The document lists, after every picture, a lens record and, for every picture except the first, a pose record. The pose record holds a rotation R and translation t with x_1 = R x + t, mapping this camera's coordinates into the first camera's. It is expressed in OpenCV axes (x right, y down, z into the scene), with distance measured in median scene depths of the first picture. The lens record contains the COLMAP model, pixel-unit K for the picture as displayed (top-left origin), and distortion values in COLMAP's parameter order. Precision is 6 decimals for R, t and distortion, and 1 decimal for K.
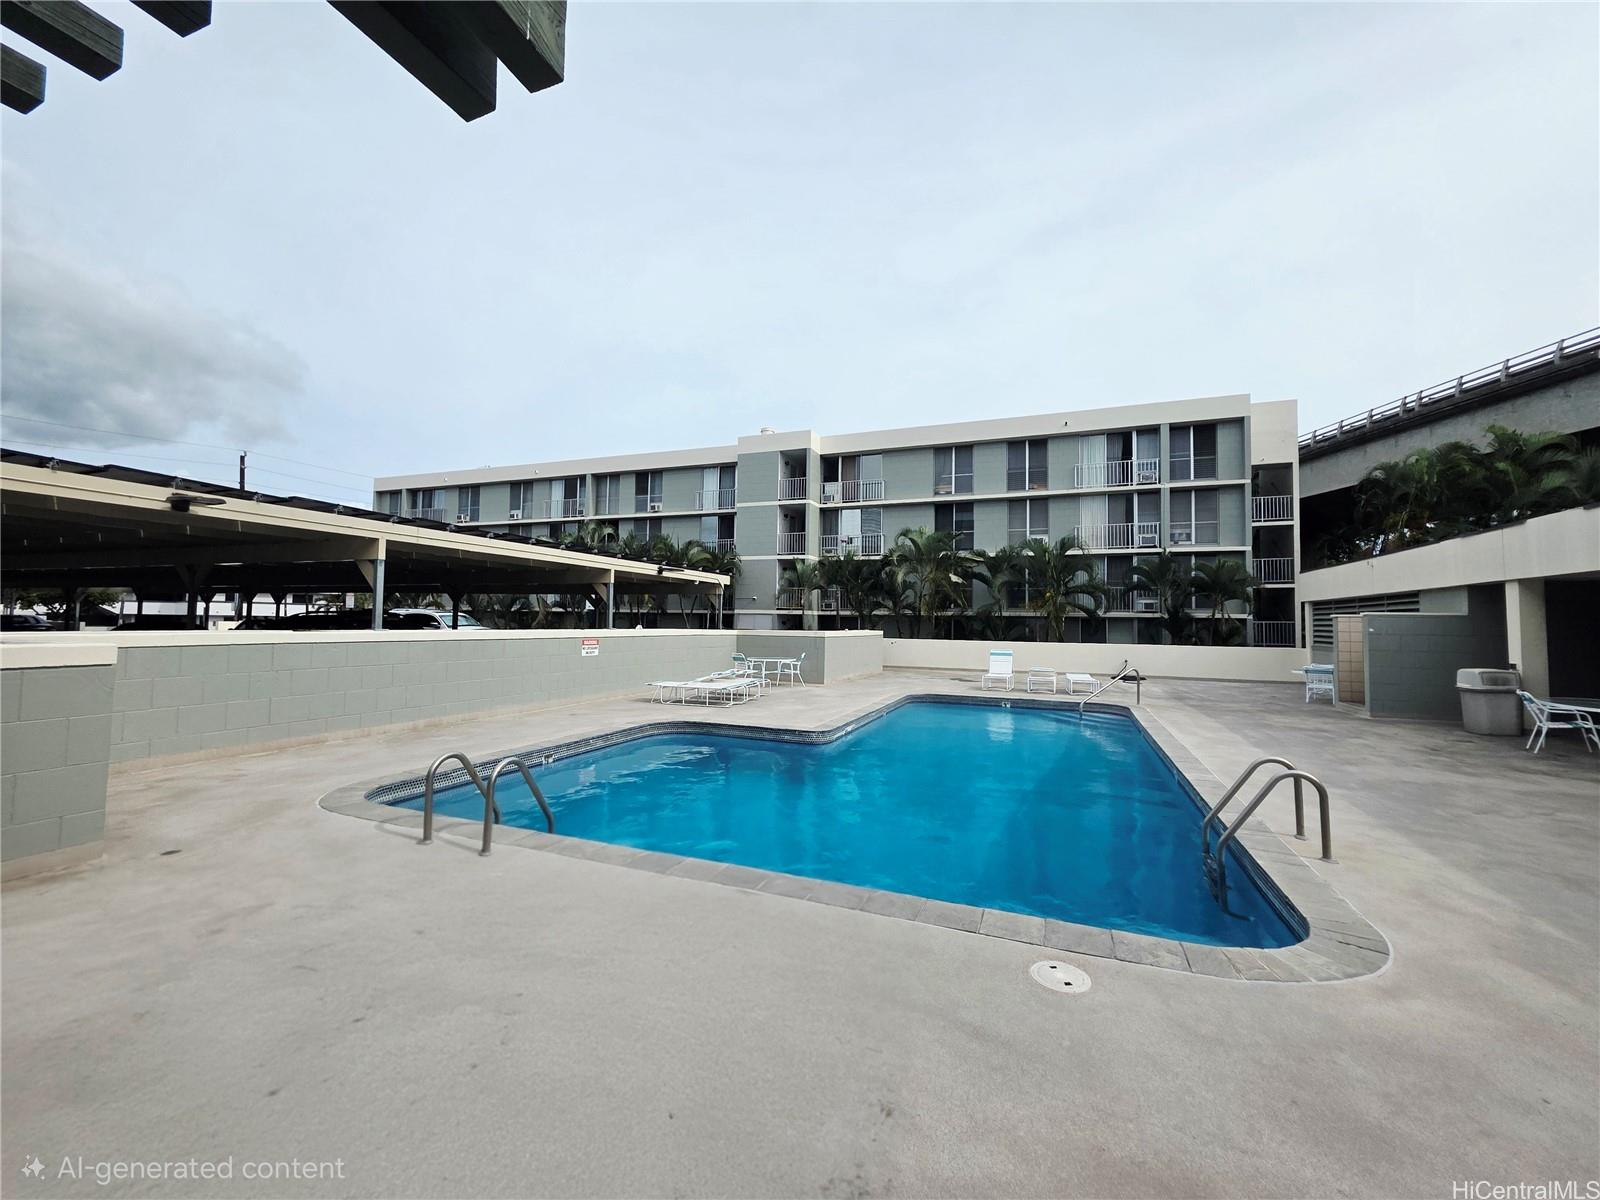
lens RADIAL K [[642.3, 0, 803.3], [0, 642.3, 591.4], [0, 0, 1]] dist [0.000602, -0.000341]
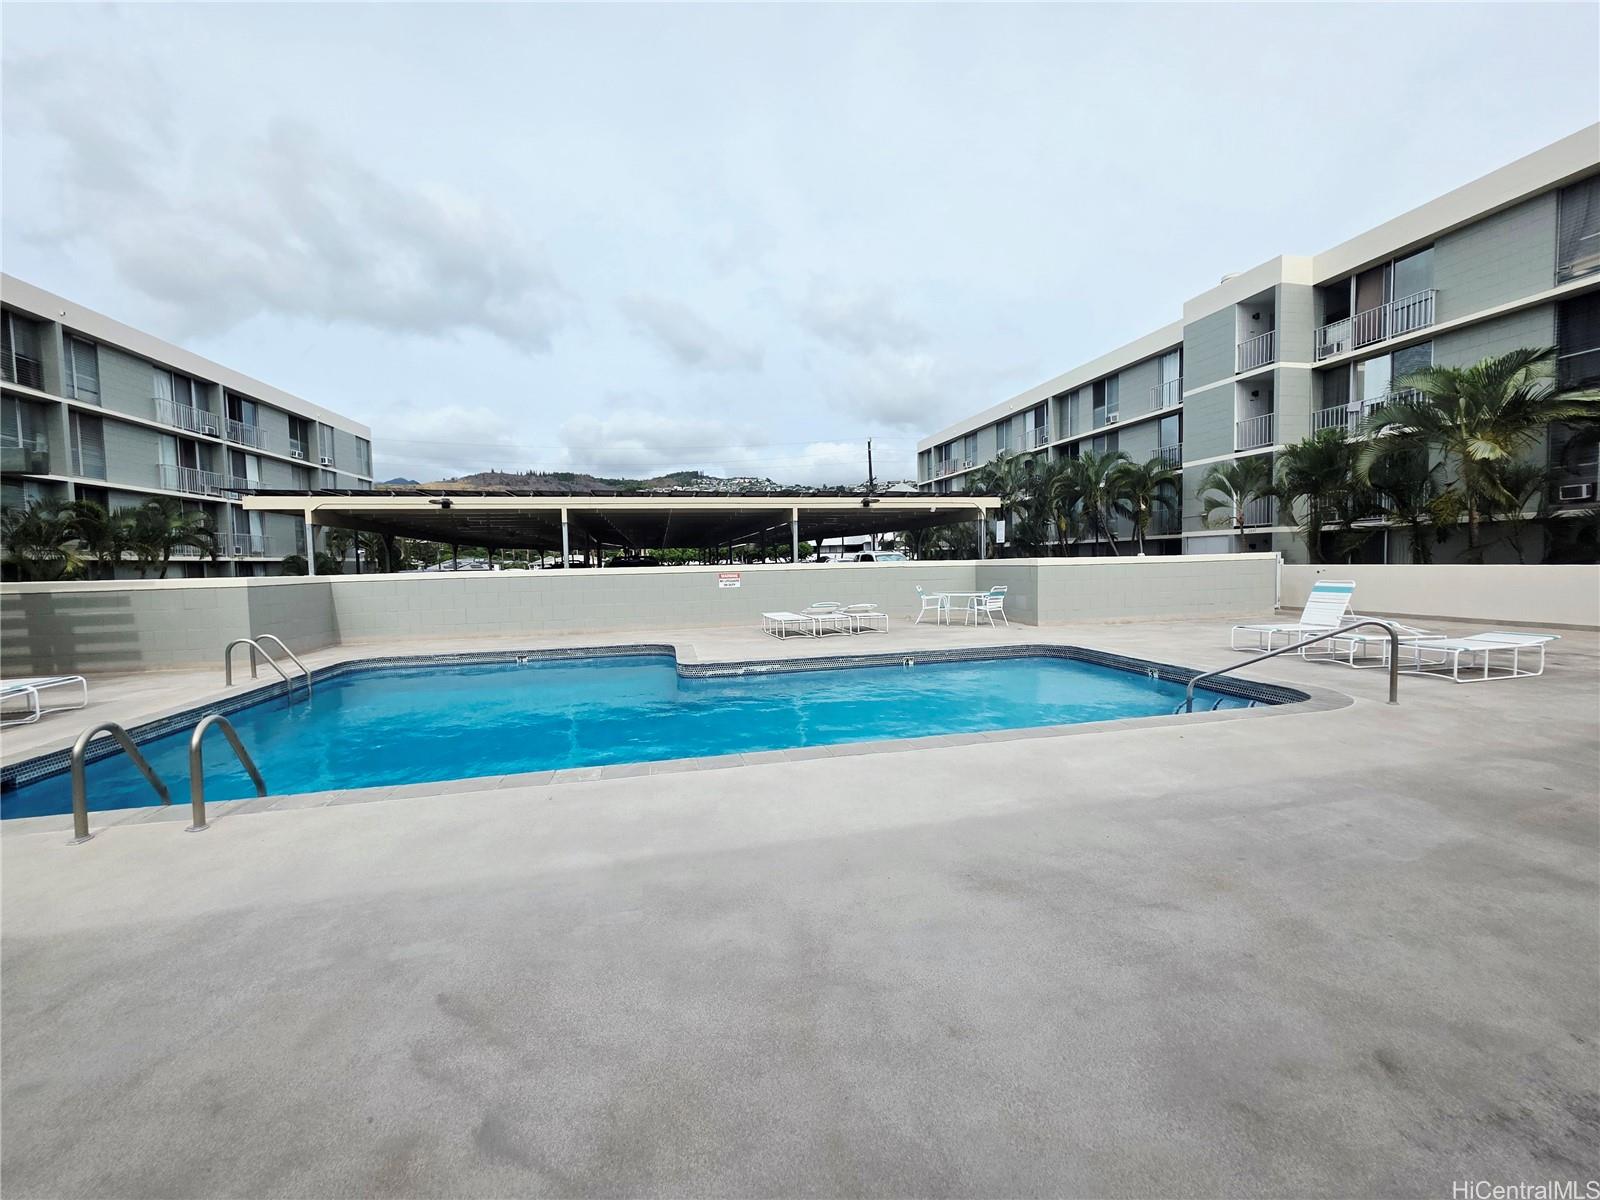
lens RADIAL K [[642.3, 0, 804.2], [0, 642.3, 601.8], [0, 0, 1]] dist [0.000602, -0.000341]
pose [[0.569547, 0.020142, -0.821712, 0.272605], [0.073819, 0.994407, 0.075540, 0.019012], [0.818637, -0.103682, 0.564875, 0.179758]]
